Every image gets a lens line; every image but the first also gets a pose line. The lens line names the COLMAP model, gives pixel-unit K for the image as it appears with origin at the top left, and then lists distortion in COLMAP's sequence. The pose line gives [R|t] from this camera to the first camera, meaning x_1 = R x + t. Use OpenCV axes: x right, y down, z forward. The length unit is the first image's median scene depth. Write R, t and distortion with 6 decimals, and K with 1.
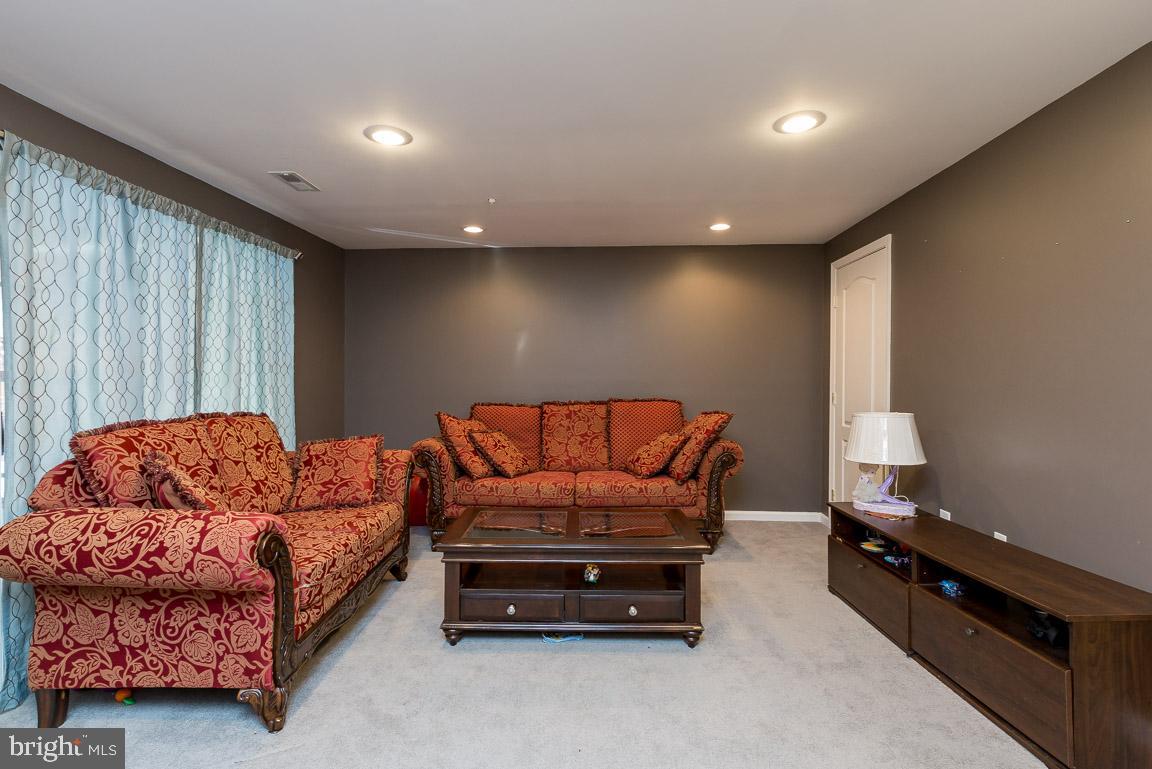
lens RADIAL K [[543.2, 0, 579.9], [0, 543.2, 386.4], [0, 0, 1]] dist [-0.006212, -0.000514]
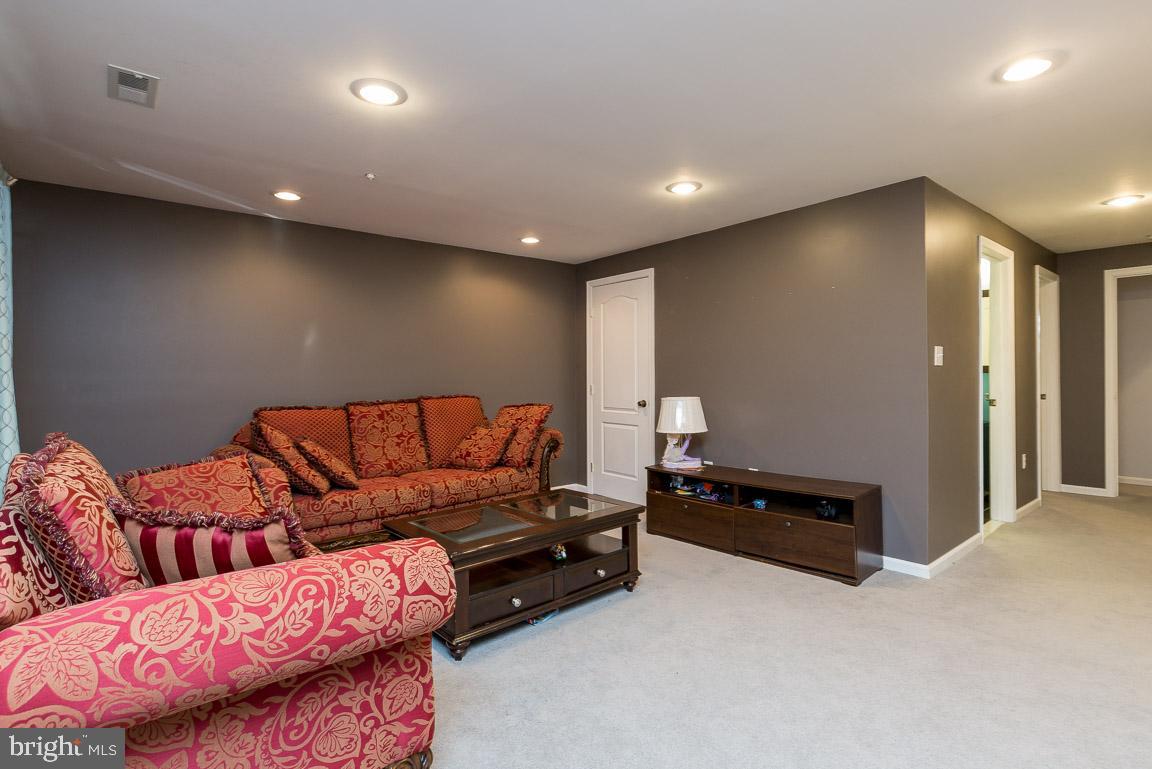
lens RADIAL K [[543.2, 0, 583.0], [0, 543.2, 379.4], [0, 0, 1]] dist [-0.006212, -0.000514]
pose [[0.735299, -0.013828, 0.677602, -0.710041], [0.019713, 0.999805, -0.000987, -0.001890], [-0.677457, 0.014083, 0.735428, 0.160550]]
